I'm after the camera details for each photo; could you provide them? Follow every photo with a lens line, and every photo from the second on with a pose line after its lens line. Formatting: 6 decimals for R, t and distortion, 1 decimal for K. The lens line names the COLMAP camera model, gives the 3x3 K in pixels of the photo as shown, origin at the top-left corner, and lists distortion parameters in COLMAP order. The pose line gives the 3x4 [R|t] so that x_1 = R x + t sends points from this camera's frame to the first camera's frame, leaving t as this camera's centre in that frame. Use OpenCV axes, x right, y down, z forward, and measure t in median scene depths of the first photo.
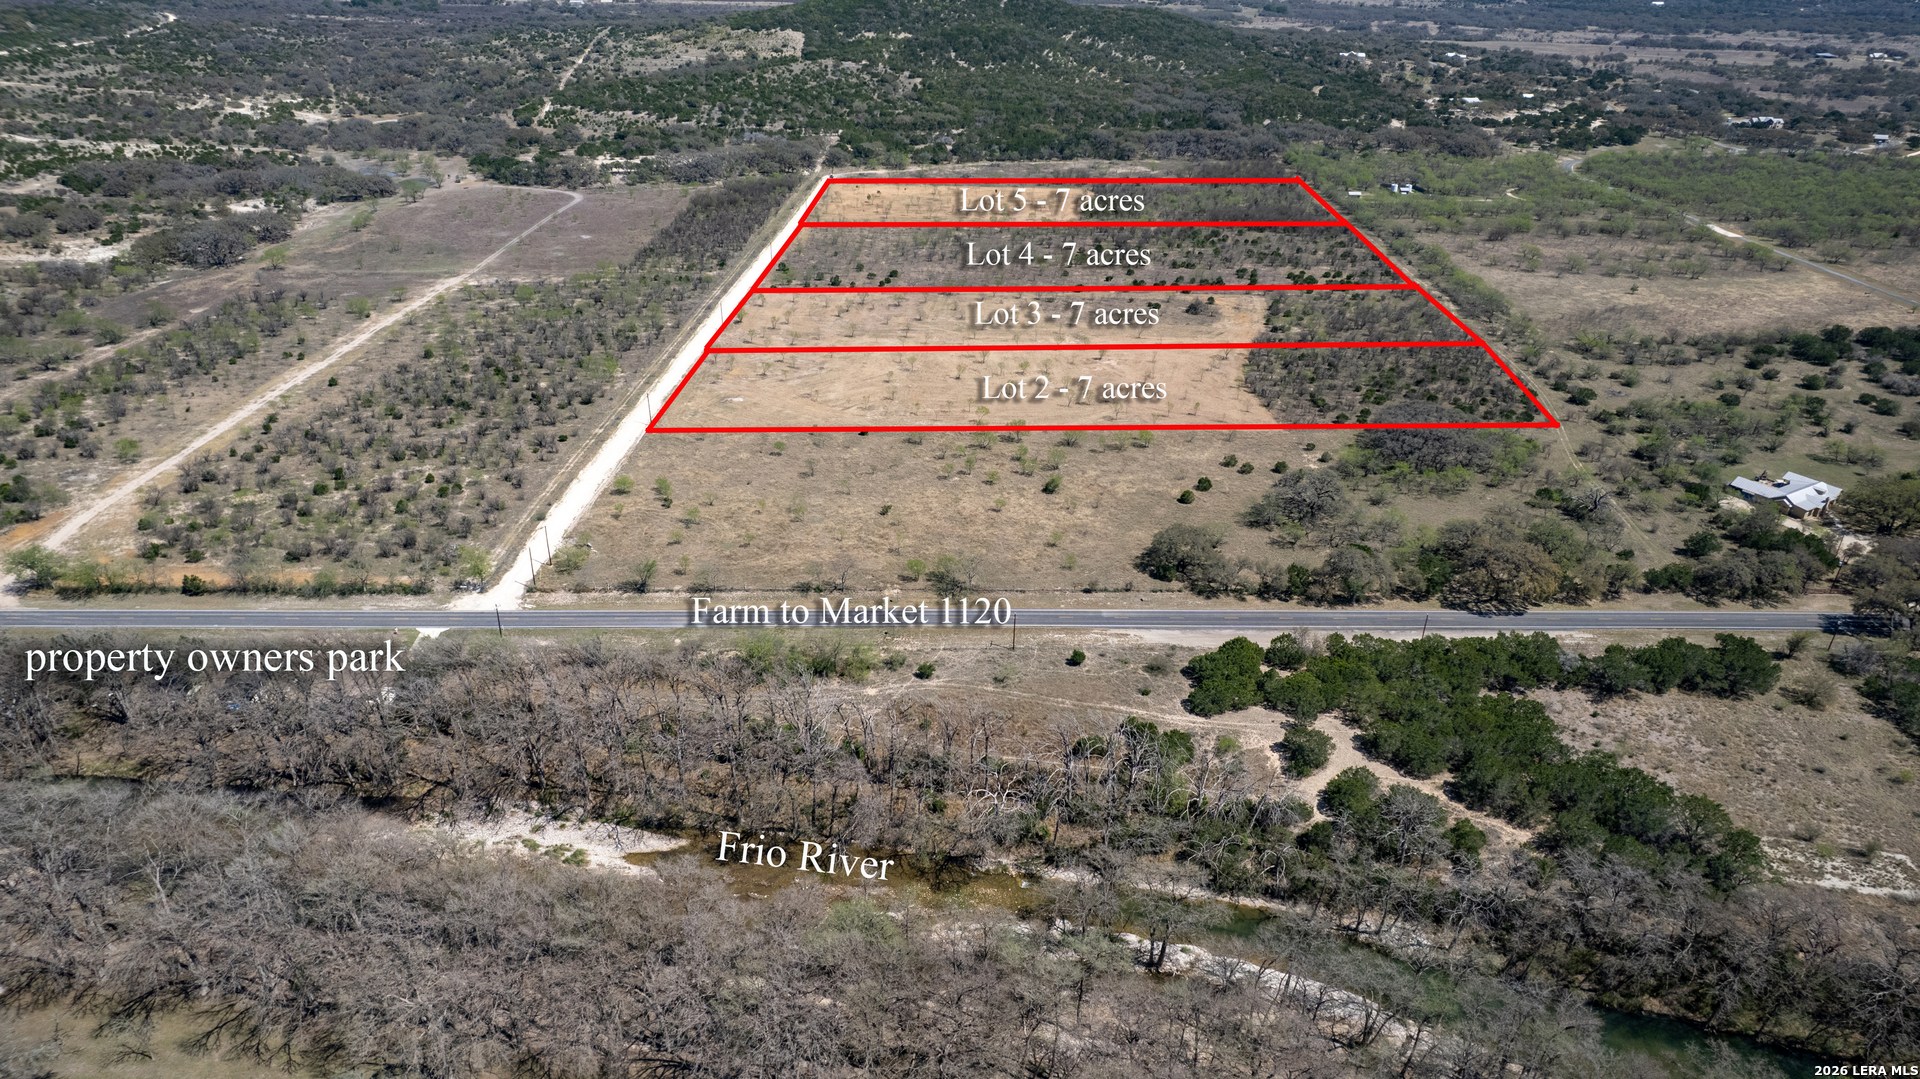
lens RADIAL K [[1231.0, 0, 957.6], [0, 1231.0, 537.7], [0, 0, 1]] dist [-0.087266, 0.085211]
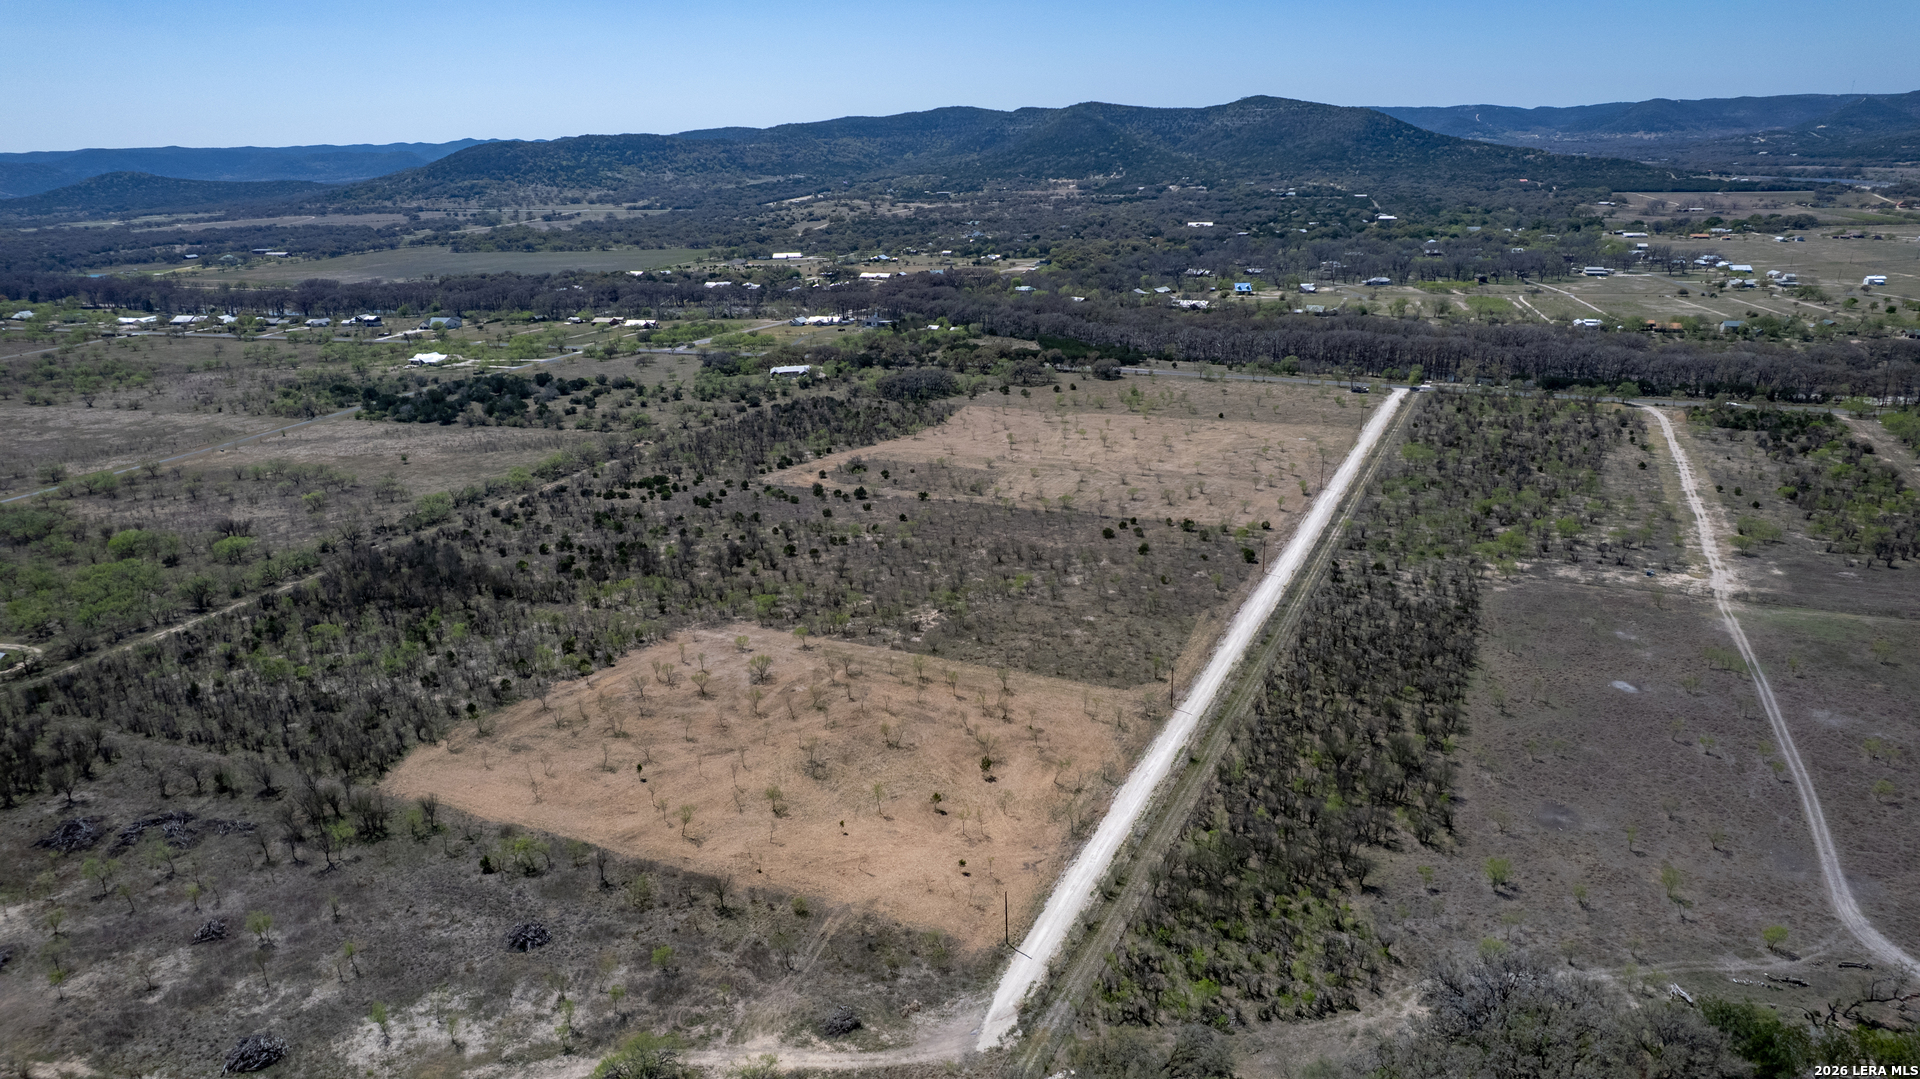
lens RADIAL K [[1226.4, 0, 956.1], [0, 1226.4, 544.4], [0, 0, 1]] dist [-0.069700, 0.051742]
pose [[-0.918509, -0.119125, 0.377029, -0.373210], [0.185083, 0.713088, 0.676202, -1.096380], [-0.349407, 0.690879, -0.632930, 2.212081]]
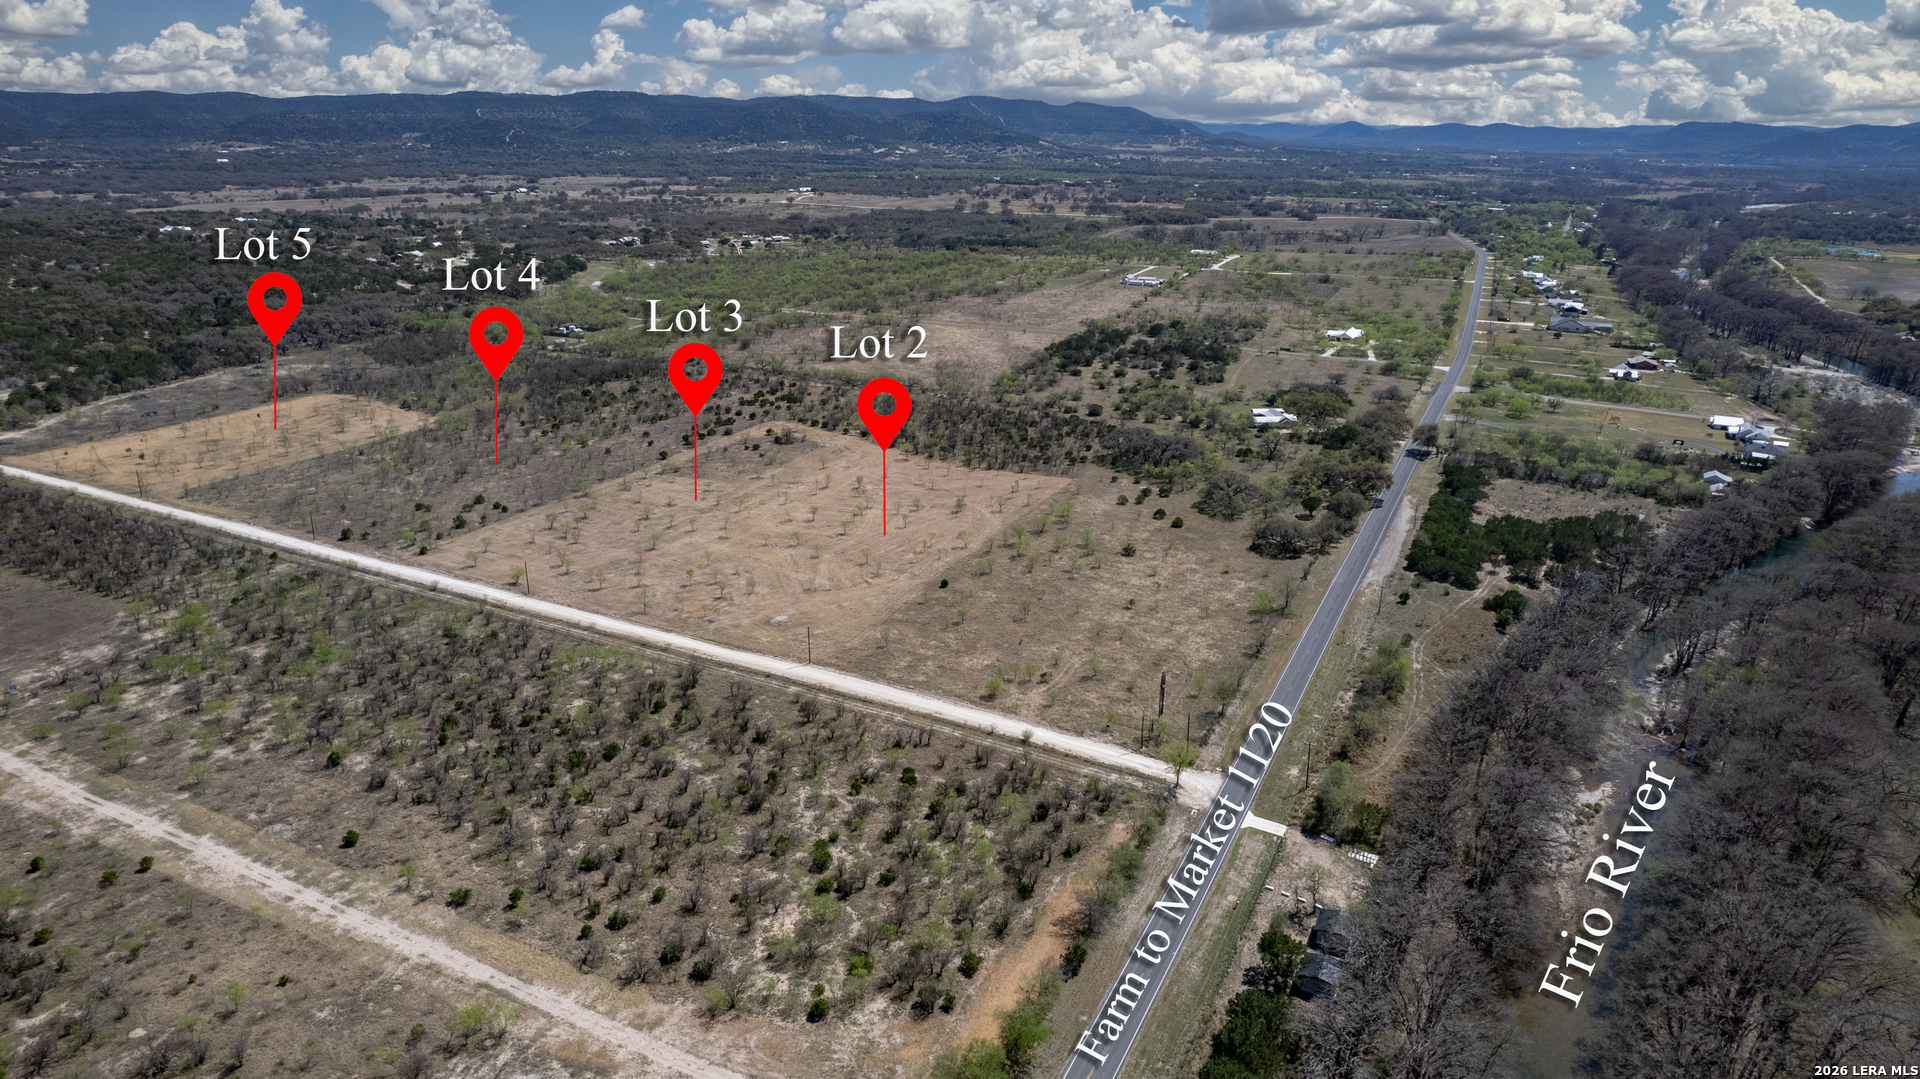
lens RADIAL K [[1272.7, 0, 955.5], [0, 1272.7, 542.0], [0, 0, 1]] dist [-0.095867, 0.086225]
pose [[0.444535, -0.300463, 0.843867, -0.913749], [0.397468, 0.910409, 0.114777, -0.227448], [-0.802750, 0.284388, 0.524133, 0.432584]]
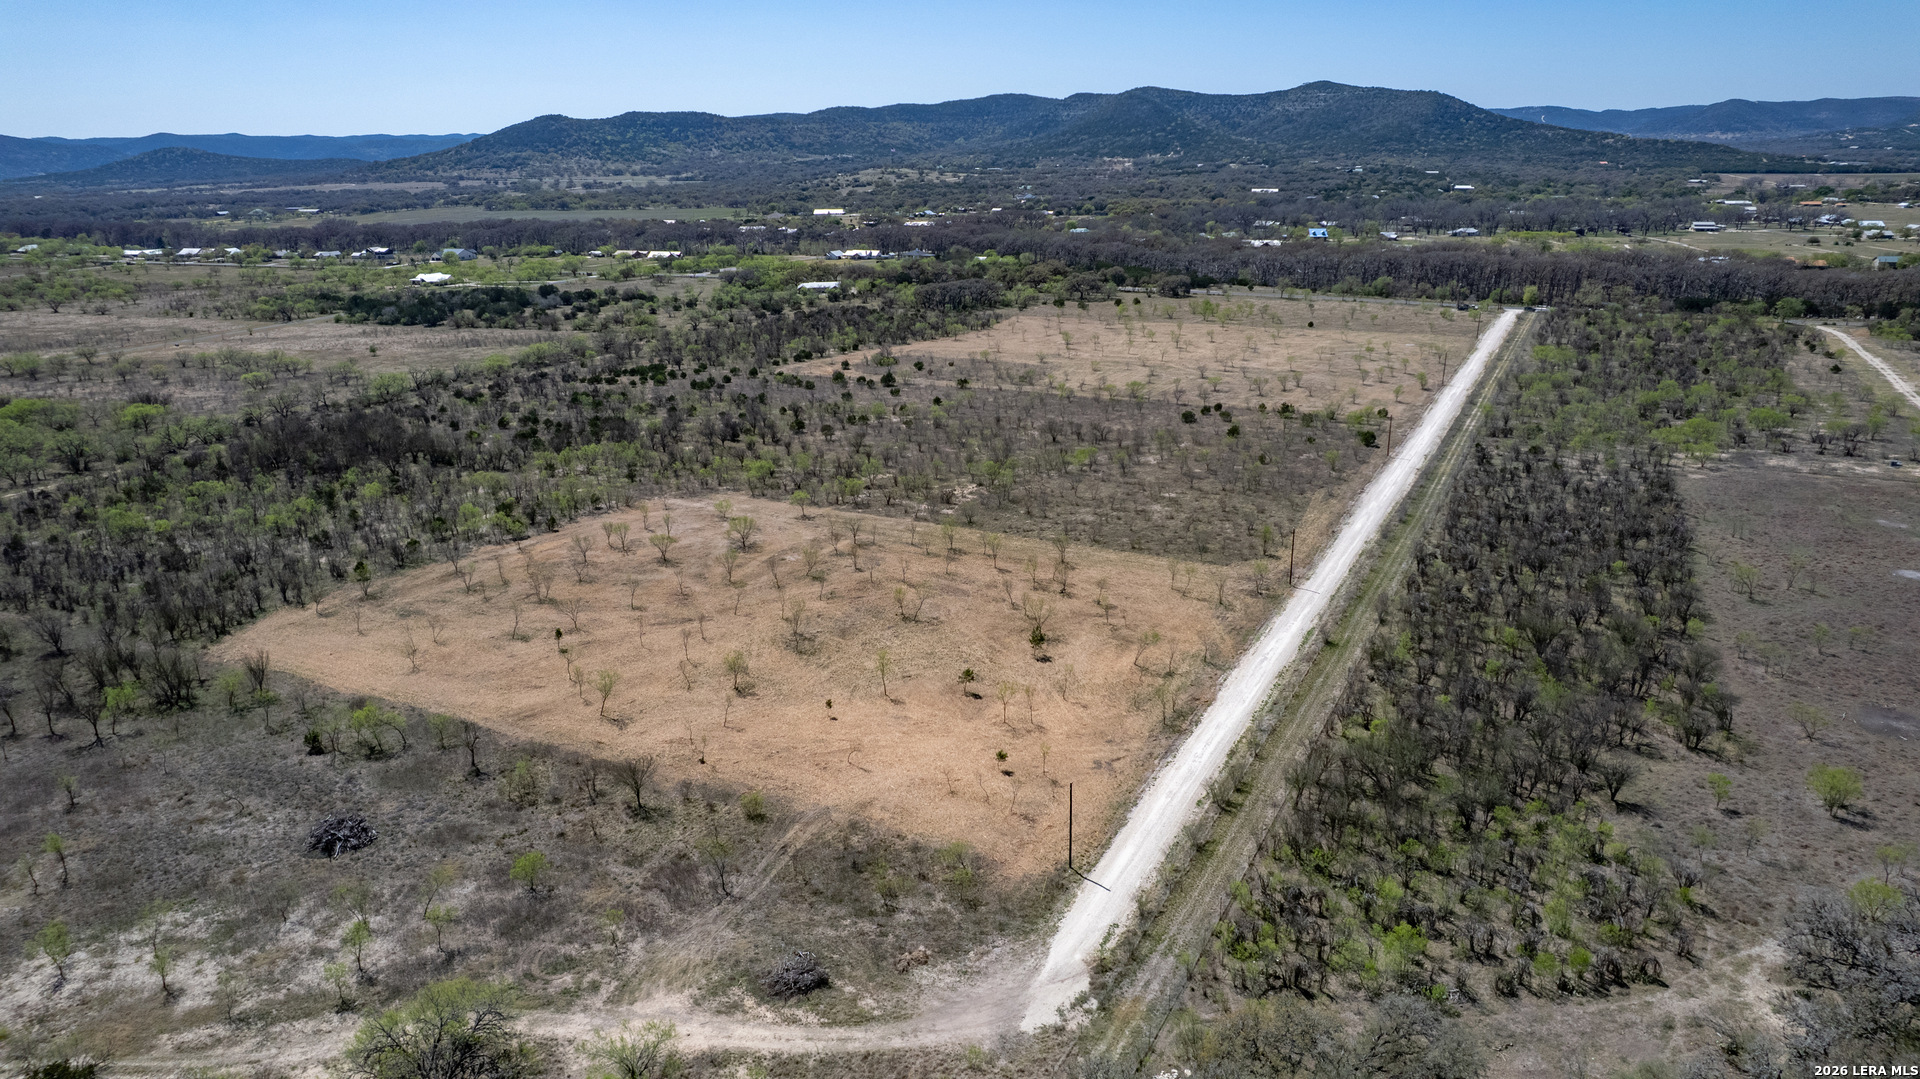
lens RADIAL K [[1231.0, 0, 957.6], [0, 1231.0, 537.7], [0, 0, 1]] dist [-0.087266, 0.085211]
pose [[-0.902234, -0.136253, 0.409156, -0.306827], [0.191100, 0.724214, 0.662567, -0.889508], [-0.386593, 0.675981, -0.627372, 2.145828]]
